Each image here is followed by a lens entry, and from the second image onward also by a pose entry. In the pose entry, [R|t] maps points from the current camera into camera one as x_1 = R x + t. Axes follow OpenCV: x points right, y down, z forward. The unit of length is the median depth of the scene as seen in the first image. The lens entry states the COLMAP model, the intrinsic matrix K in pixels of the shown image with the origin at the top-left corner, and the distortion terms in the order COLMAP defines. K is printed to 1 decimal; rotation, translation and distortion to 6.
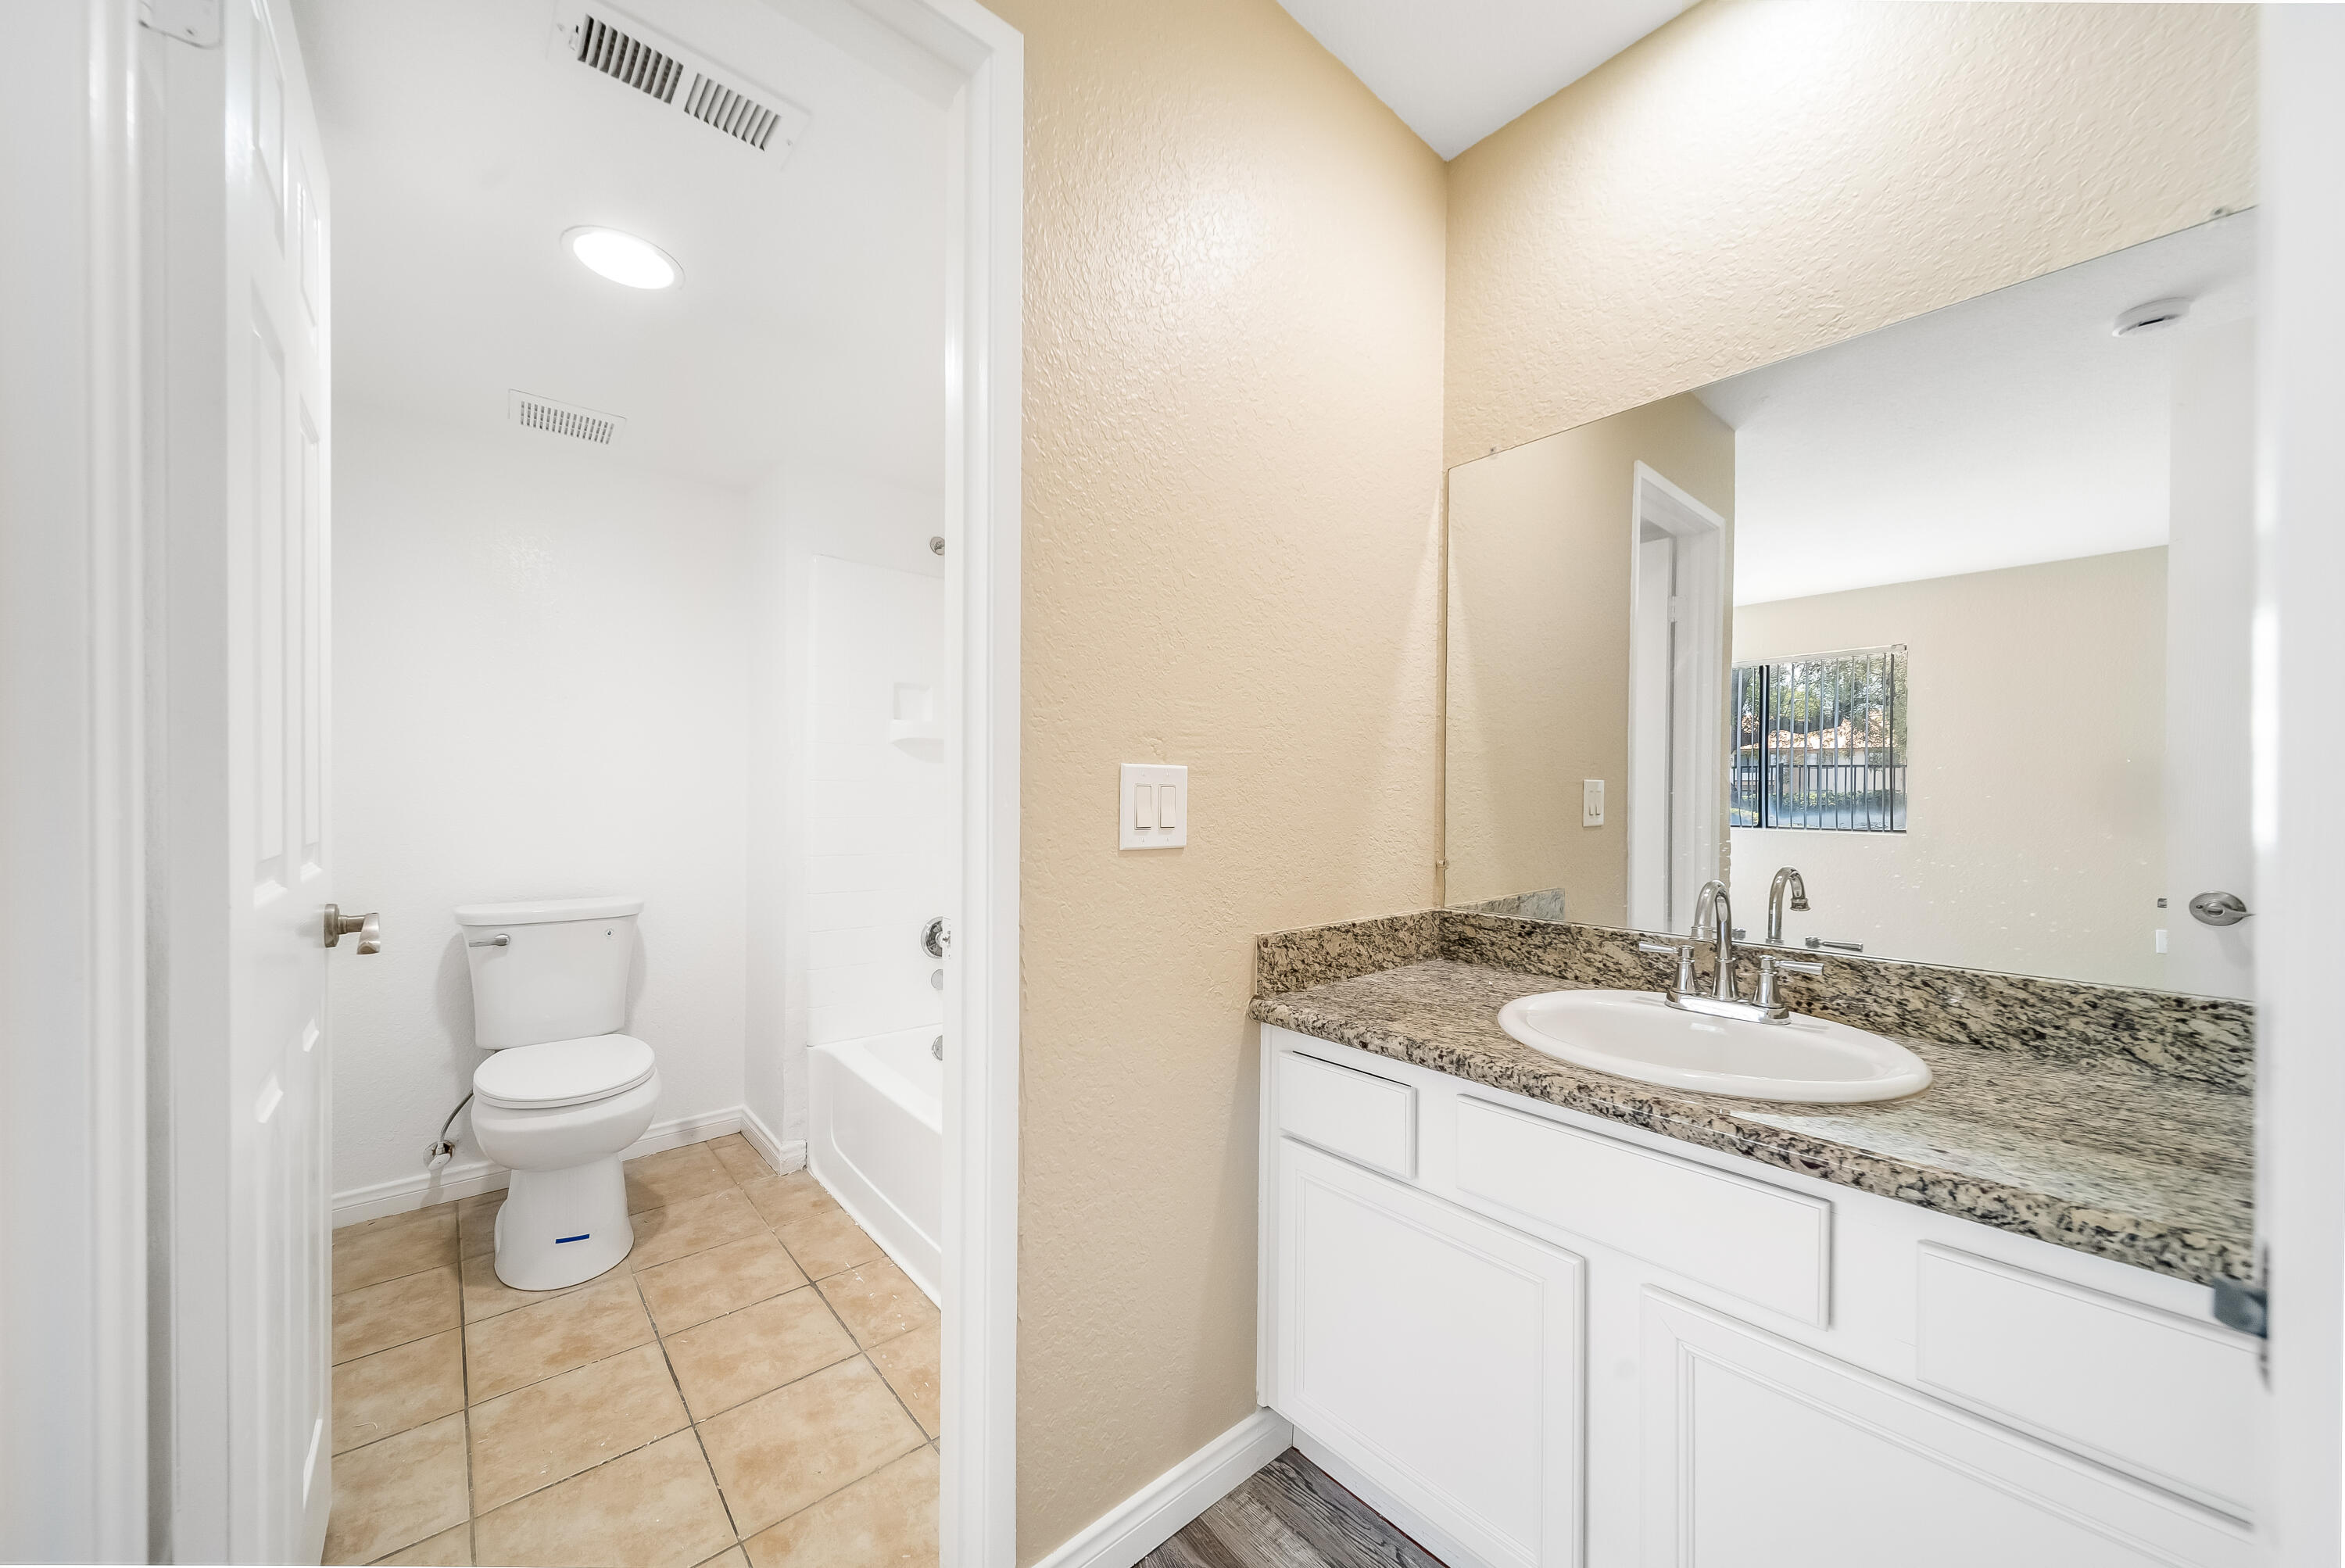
lens RADIAL K [[832.1, 0, 1149.9], [0, 832.1, 800.6], [0, 0, 1]] dist [-0.002354, -0.001714]
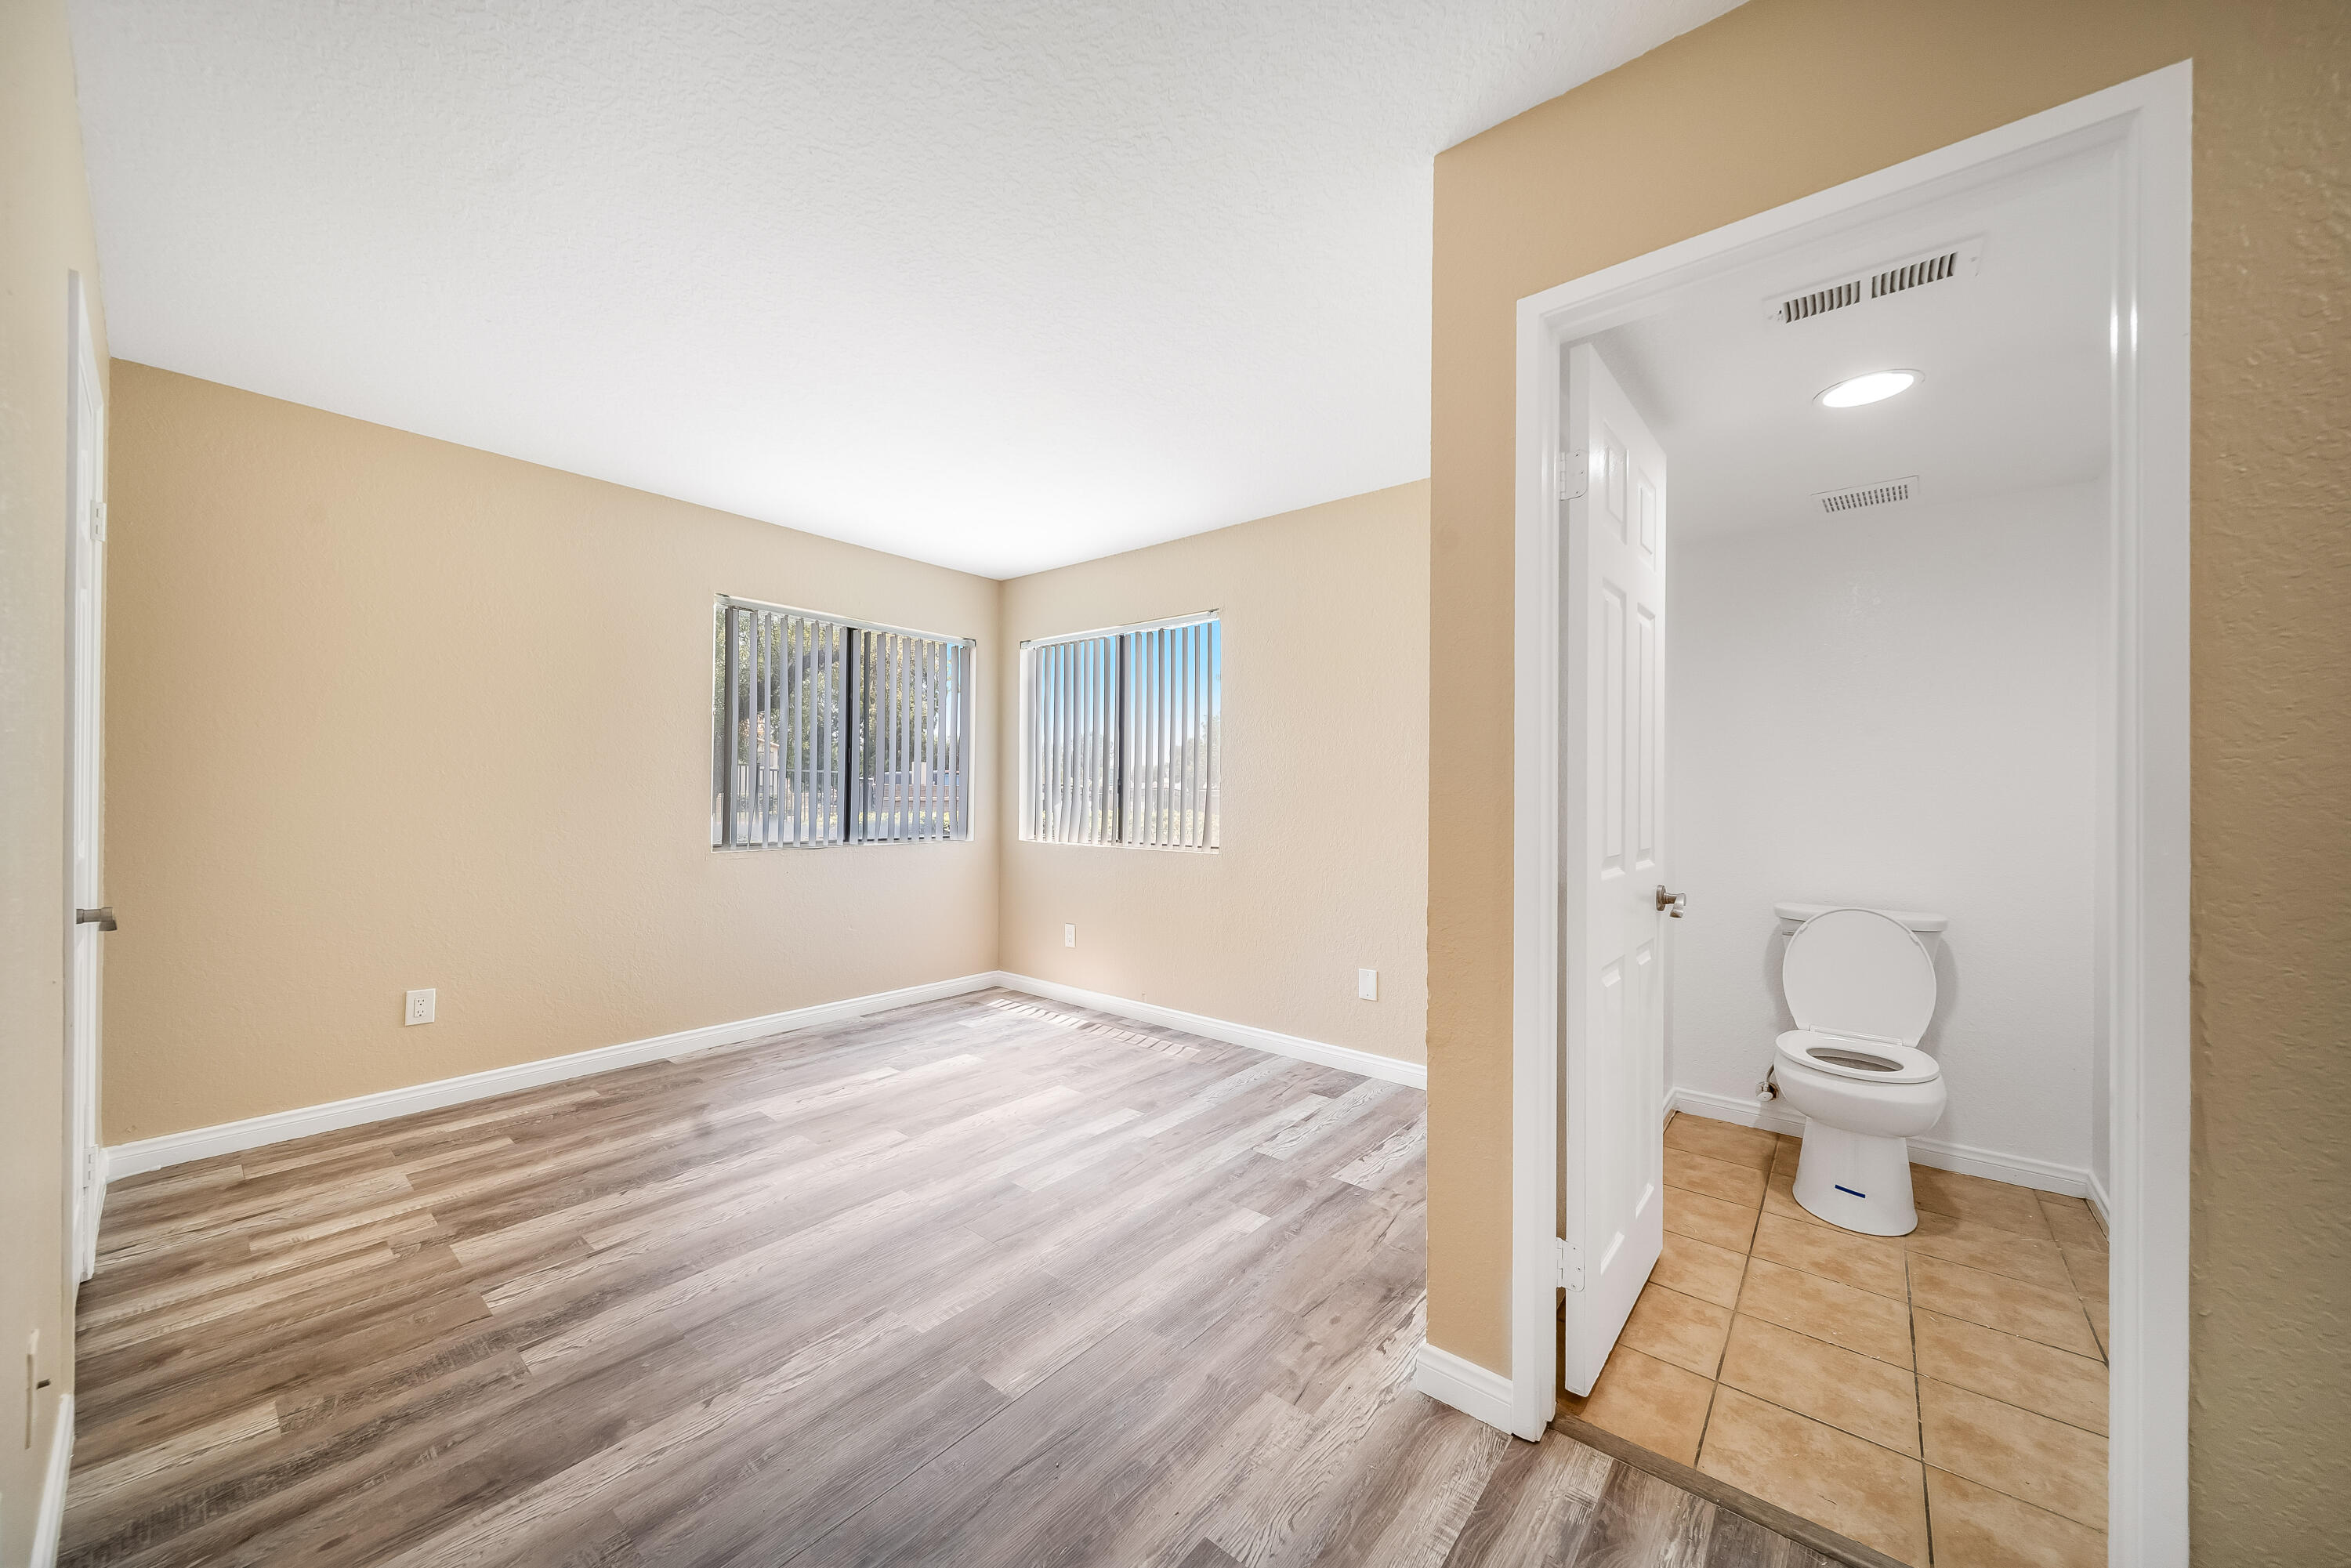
lens RADIAL K [[834.2, 0, 1170.9], [0, 834.2, 796.7], [0, 0, 1]] dist [-0.002354, -0.001714]
pose [[0.171035, -0.003385, -0.985259, 0.370583], [-0.010772, 0.999928, -0.005305, -0.026621], [0.985206, 0.011520, 0.170986, -0.203140]]
